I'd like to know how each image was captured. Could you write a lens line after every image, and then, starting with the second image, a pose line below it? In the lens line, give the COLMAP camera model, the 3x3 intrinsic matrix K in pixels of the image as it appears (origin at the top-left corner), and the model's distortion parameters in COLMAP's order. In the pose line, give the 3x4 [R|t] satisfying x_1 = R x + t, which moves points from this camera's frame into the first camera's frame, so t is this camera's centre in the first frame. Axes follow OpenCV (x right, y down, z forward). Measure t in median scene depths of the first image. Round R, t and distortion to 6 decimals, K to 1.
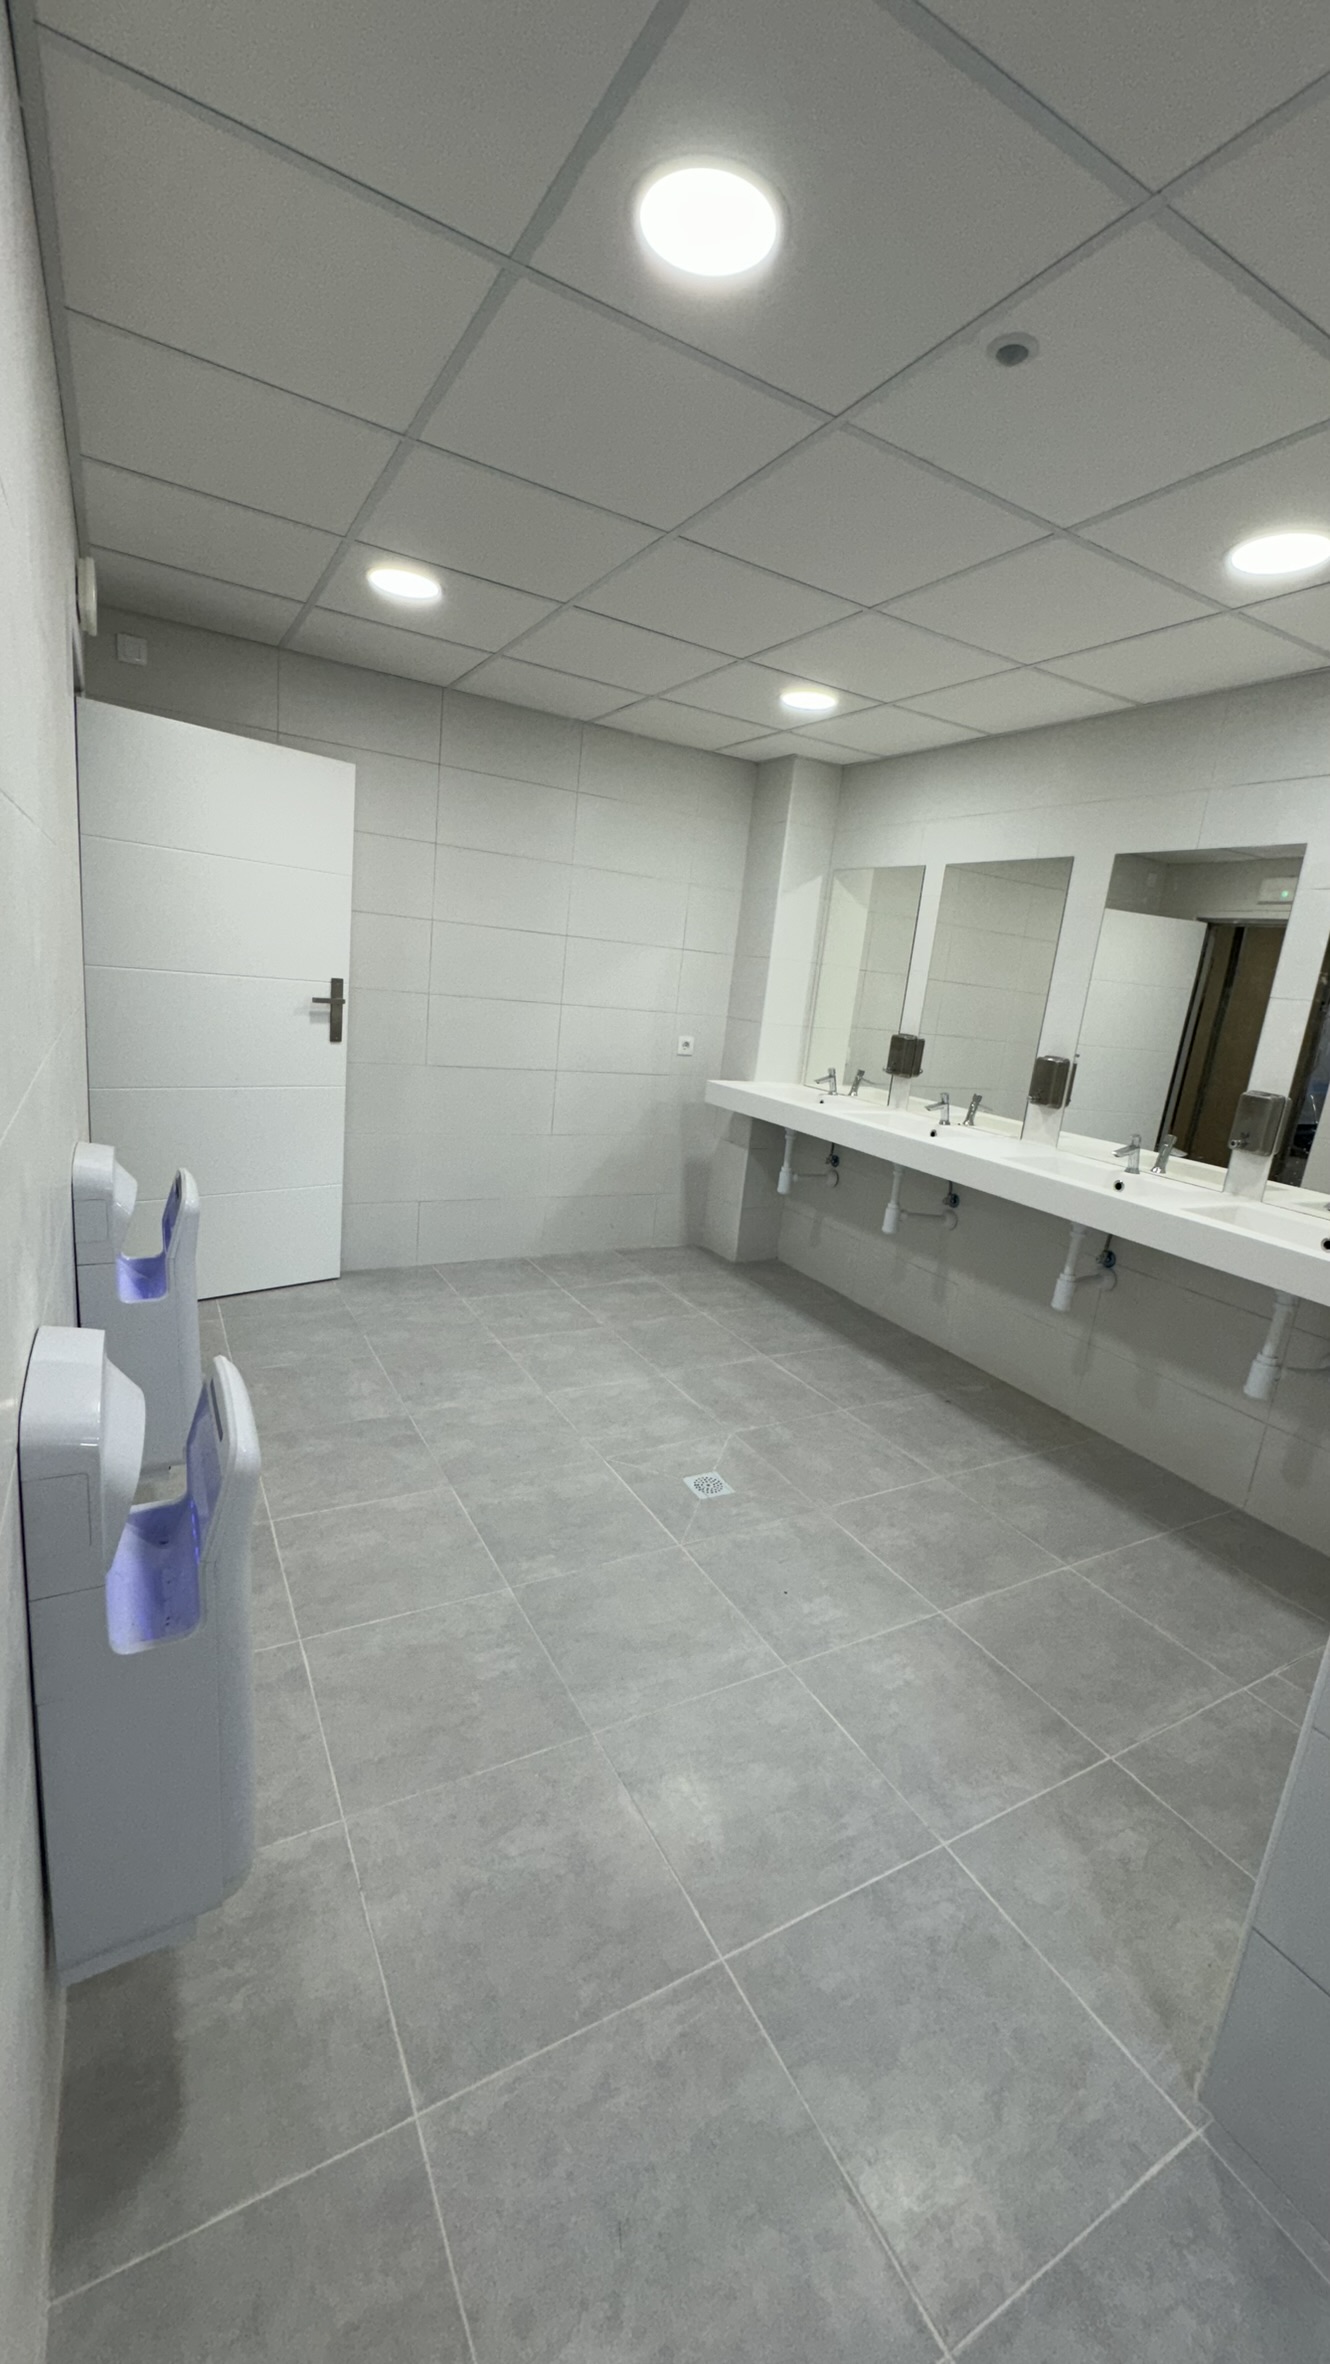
lens RADIAL K [[940.4, 0, 665.0], [0, 940.4, 1182.0], [0, 0, 1]] dist [-0.000458, -0.000038]
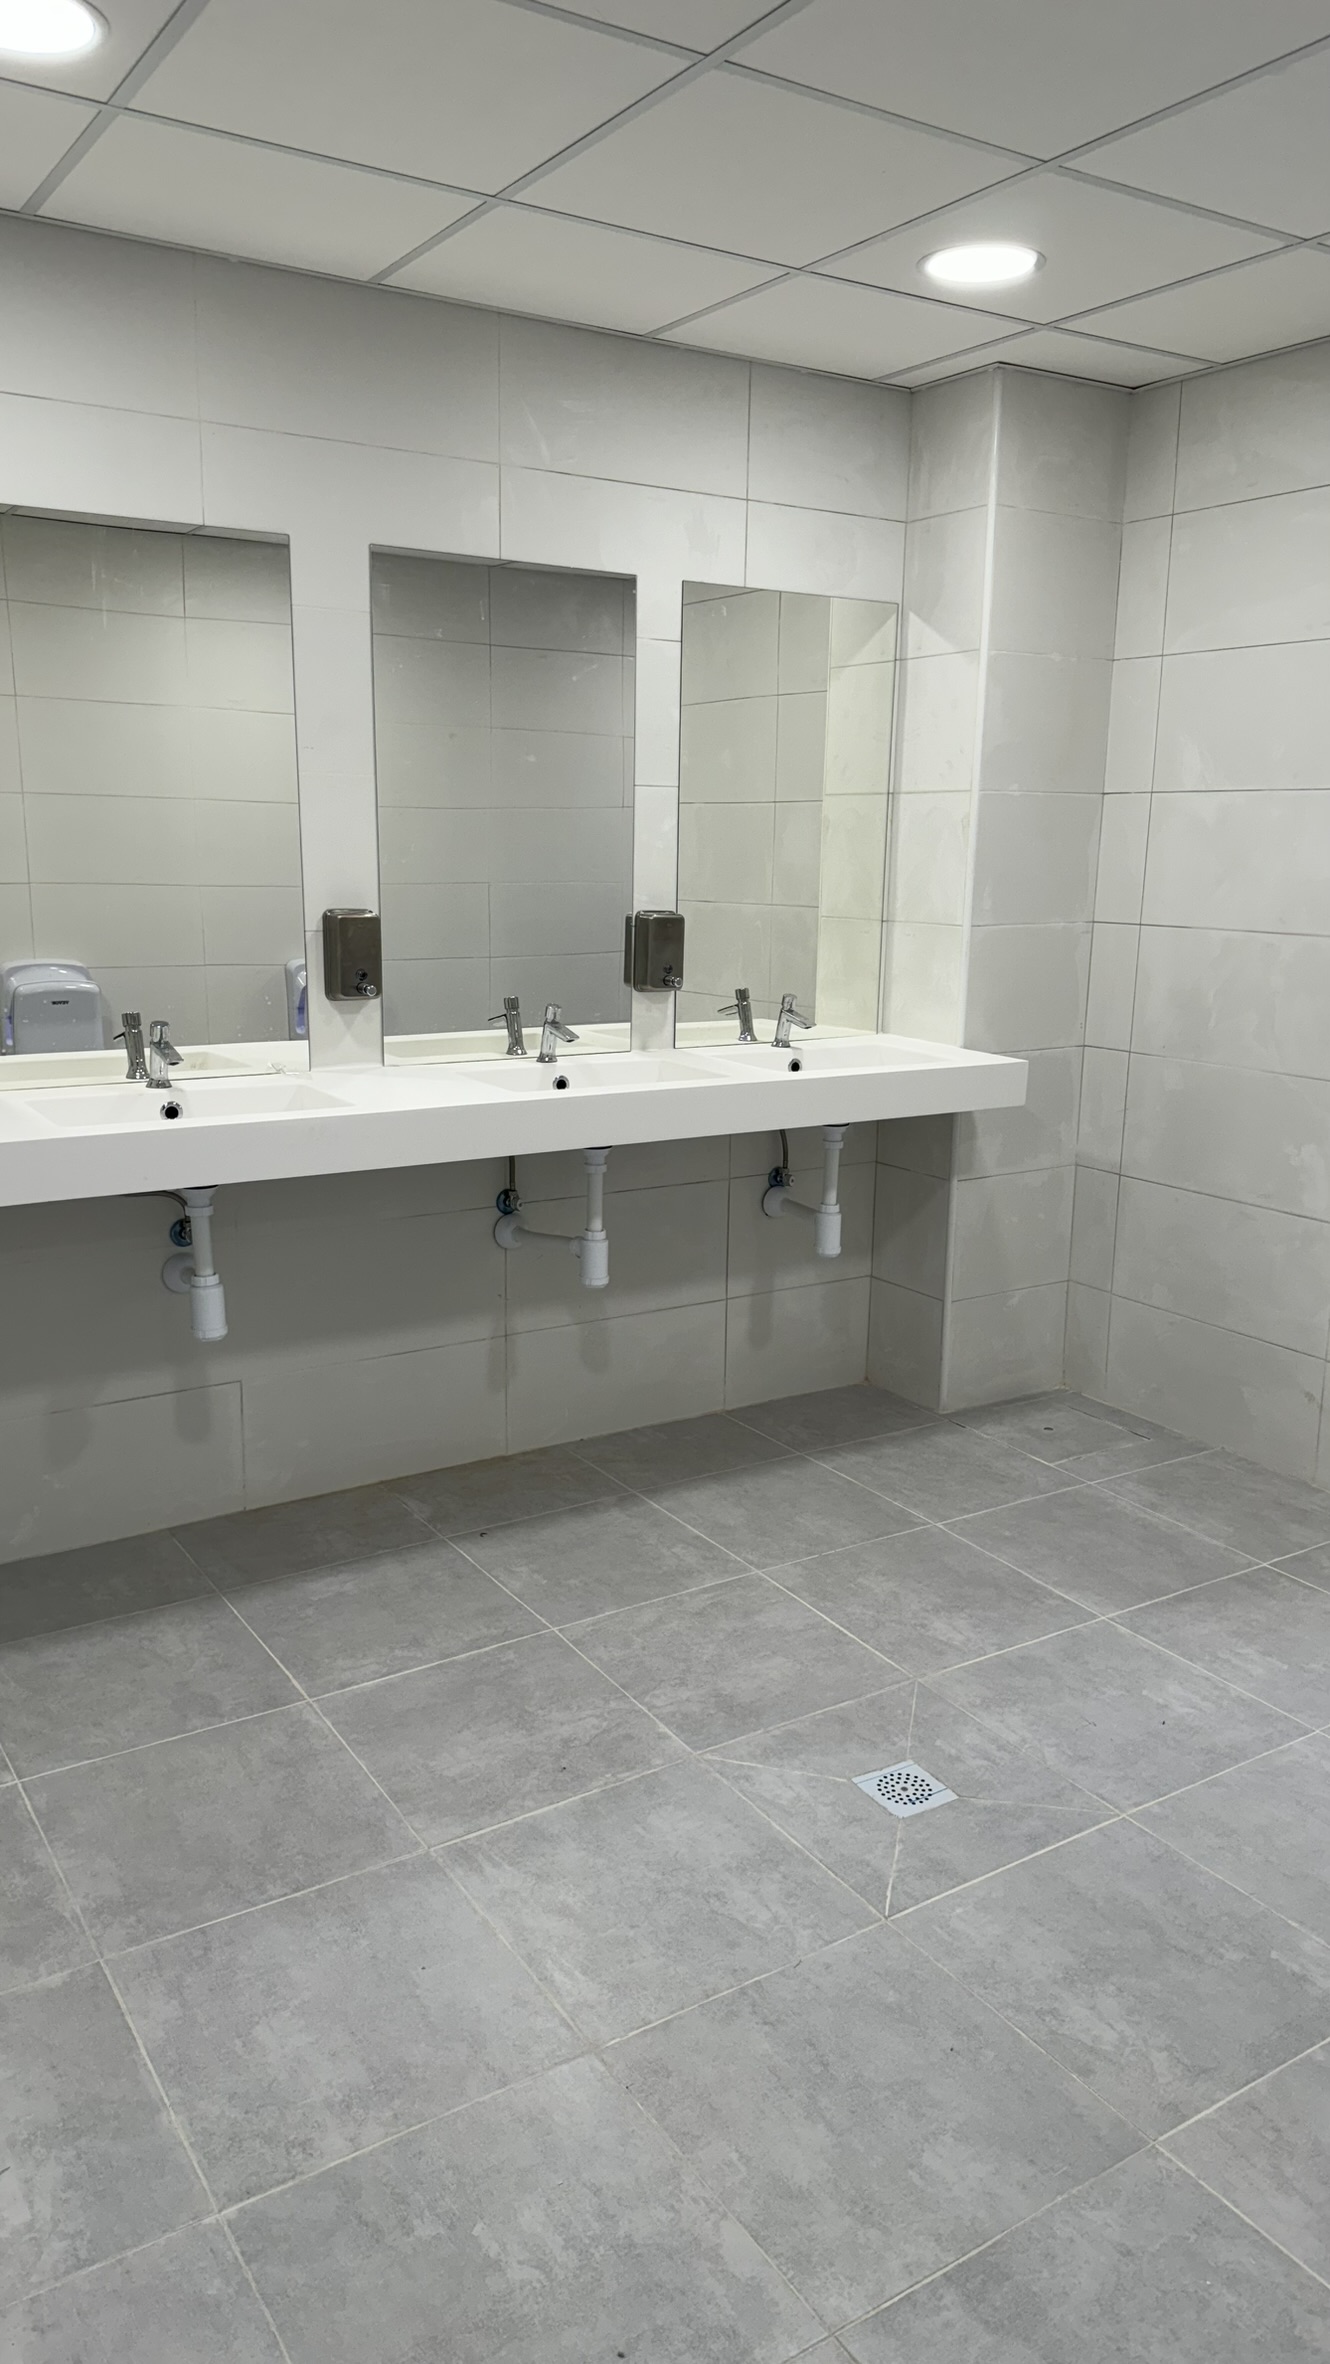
lens RADIAL K [[1661.8, 0, 665.0], [0, 1661.8, 1182.0], [0, 0, 1]] dist [0.097406, -0.112424]
pose [[-0.056456, -0.312750, 0.948156, -0.685451], [0.200396, 0.926795, 0.317637, -0.301722], [-0.978087, 0.207939, 0.010351, 0.966435]]
